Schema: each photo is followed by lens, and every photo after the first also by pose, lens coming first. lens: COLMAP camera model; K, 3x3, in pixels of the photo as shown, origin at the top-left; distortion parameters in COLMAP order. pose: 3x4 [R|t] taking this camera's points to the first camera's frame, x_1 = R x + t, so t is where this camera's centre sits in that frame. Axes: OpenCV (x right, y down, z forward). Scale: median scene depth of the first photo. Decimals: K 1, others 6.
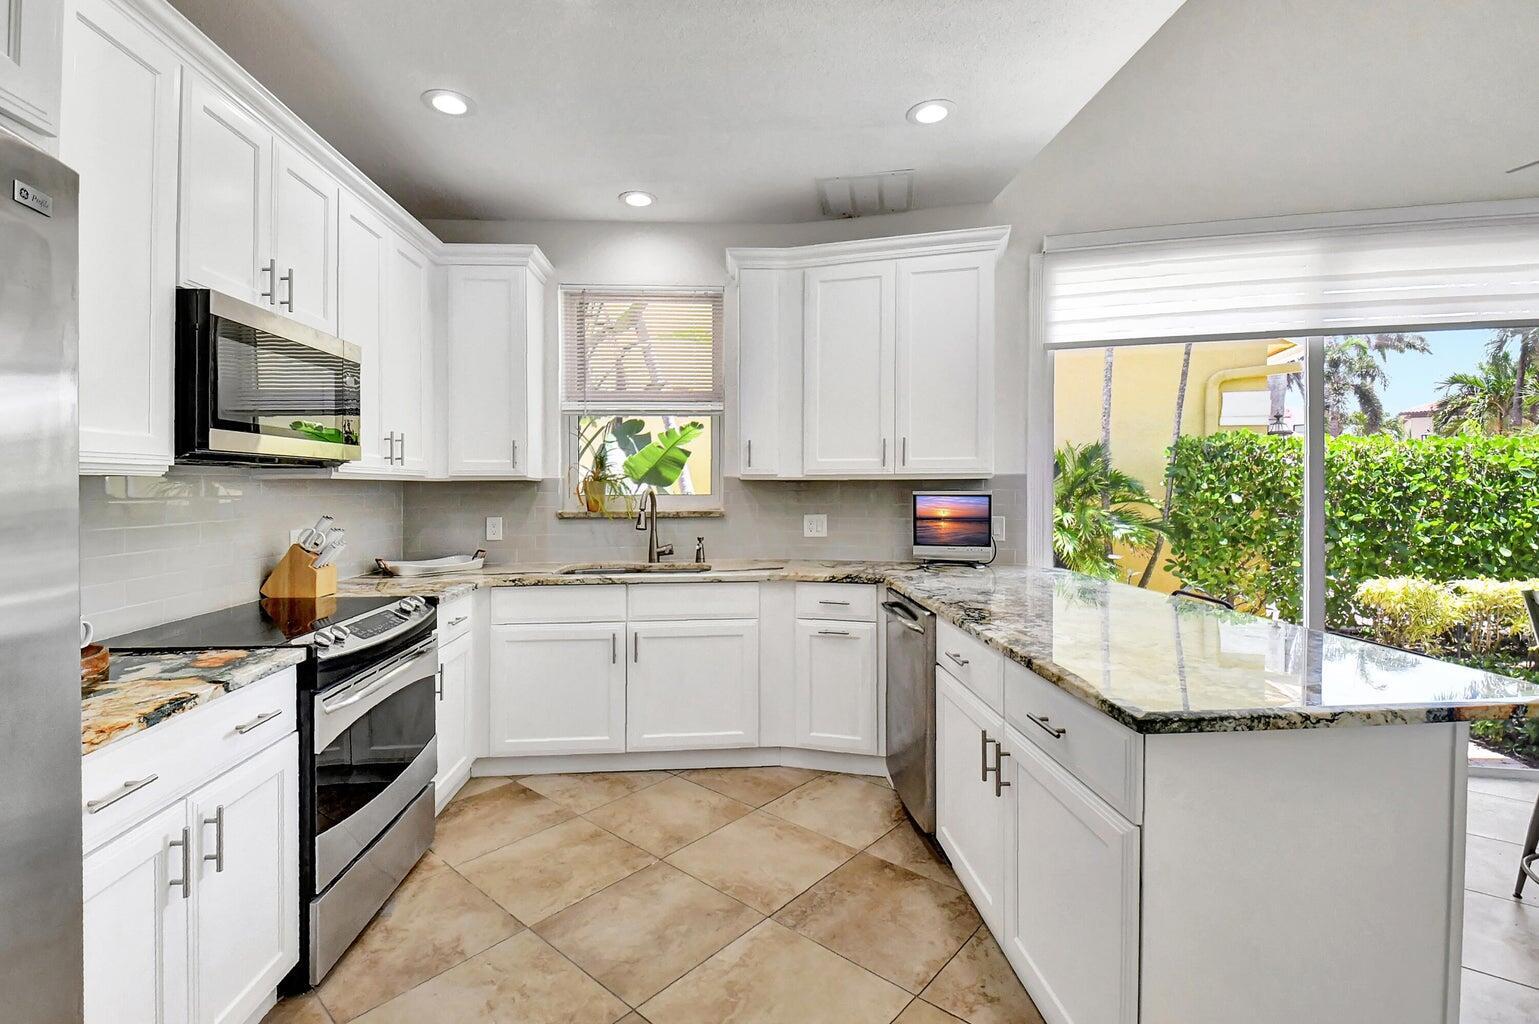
lens RADIAL K [[692.3, 0, 777.2], [0, 692.3, 481.6], [0, 0, 1]] dist [-0.000096, -0.027760]
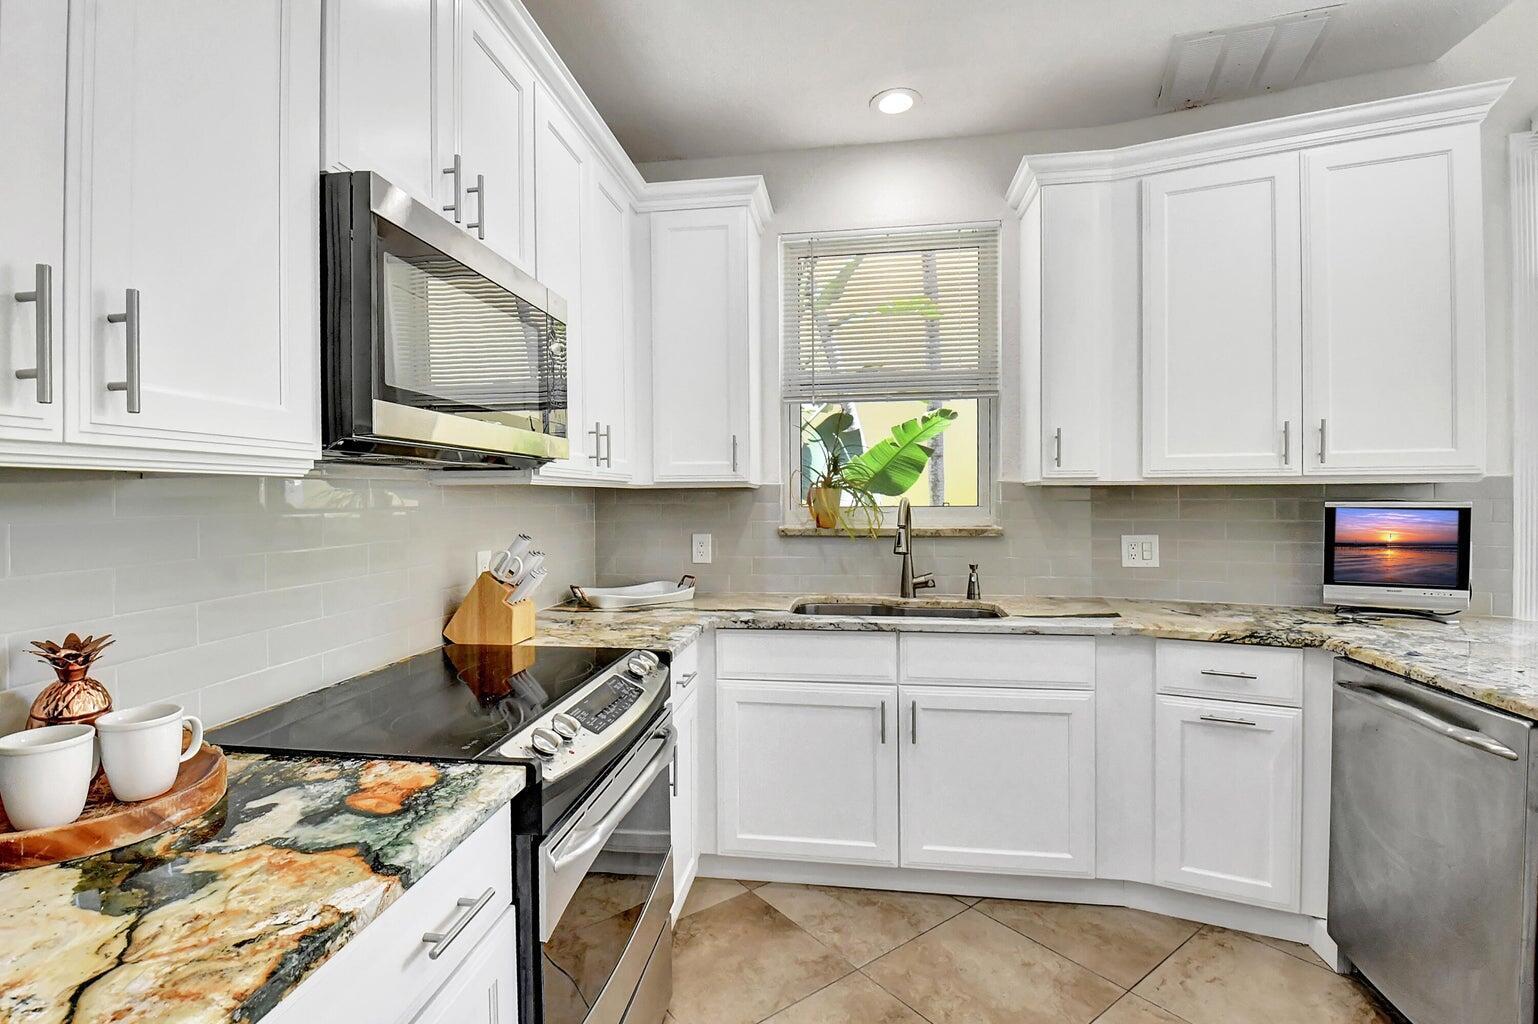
lens RADIAL K [[745.0, 0, 766.9], [0, 745.0, 505.8], [0, 0, 1]] dist [0.002661, -0.036123]
pose [[0.975448, 0.002422, -0.220218, -0.183693], [0.002022, 0.999799, 0.019951, 0.002610], [0.220222, -0.019906, 0.975247, 0.228169]]
